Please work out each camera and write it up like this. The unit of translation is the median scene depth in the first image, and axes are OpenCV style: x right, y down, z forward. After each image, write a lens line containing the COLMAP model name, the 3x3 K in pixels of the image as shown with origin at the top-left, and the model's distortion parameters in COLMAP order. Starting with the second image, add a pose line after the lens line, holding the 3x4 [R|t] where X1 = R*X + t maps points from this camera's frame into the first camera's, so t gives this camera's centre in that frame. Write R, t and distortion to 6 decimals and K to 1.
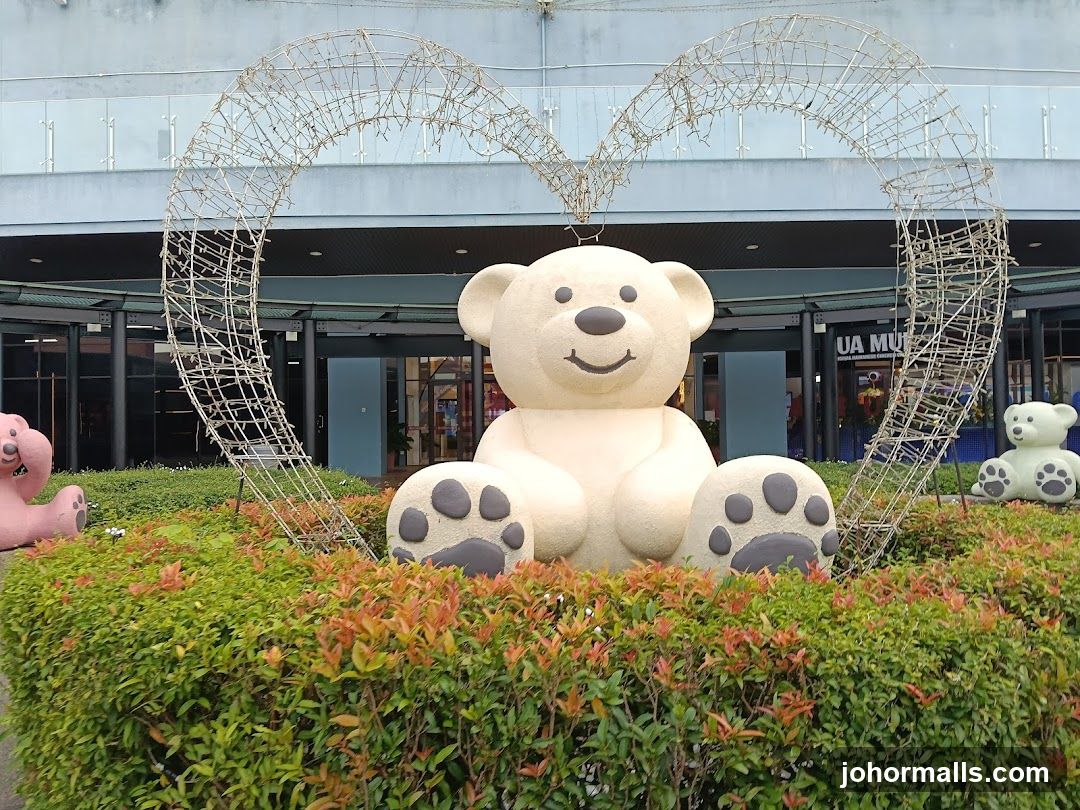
lens RADIAL K [[845.8, 0, 540.0], [0, 845.8, 405.0], [0, 0, 1]] dist [0.007220, -0.001553]
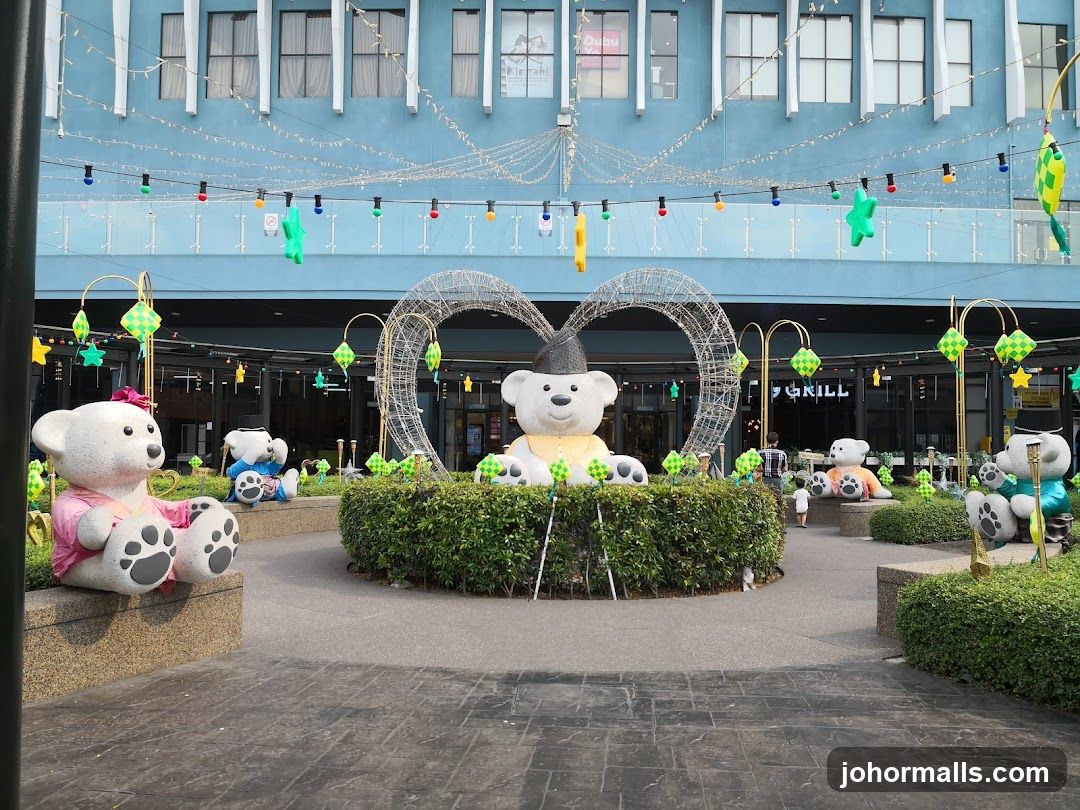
lens RADIAL K [[841.6, 0, 550.9], [0, 841.6, 404.7], [0, 0, 1]] dist [0.006616, 0.001631]
pose [[0.999660, 0.024839, -0.007871, 0.055298], [-0.025044, 0.999318, -0.027125, -0.017770], [0.007191, 0.027313, 0.999601, -1.273169]]
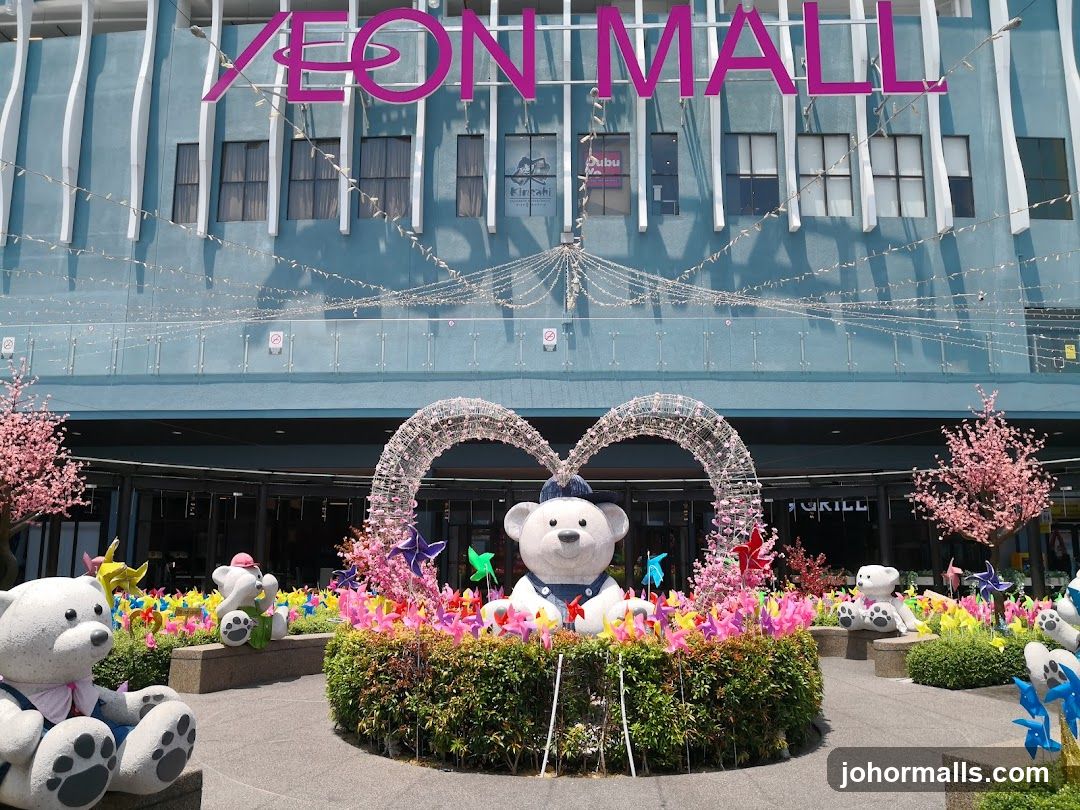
lens RADIAL K [[845.8, 0, 540.0], [0, 845.8, 405.0], [0, 0, 1]] dist [0.007220, -0.001553]
pose [[0.999476, 0.012055, -0.030036, 0.051960], [-0.016512, 0.988106, -0.152885, -0.090056], [0.027836, 0.153301, 0.987787, -1.154847]]
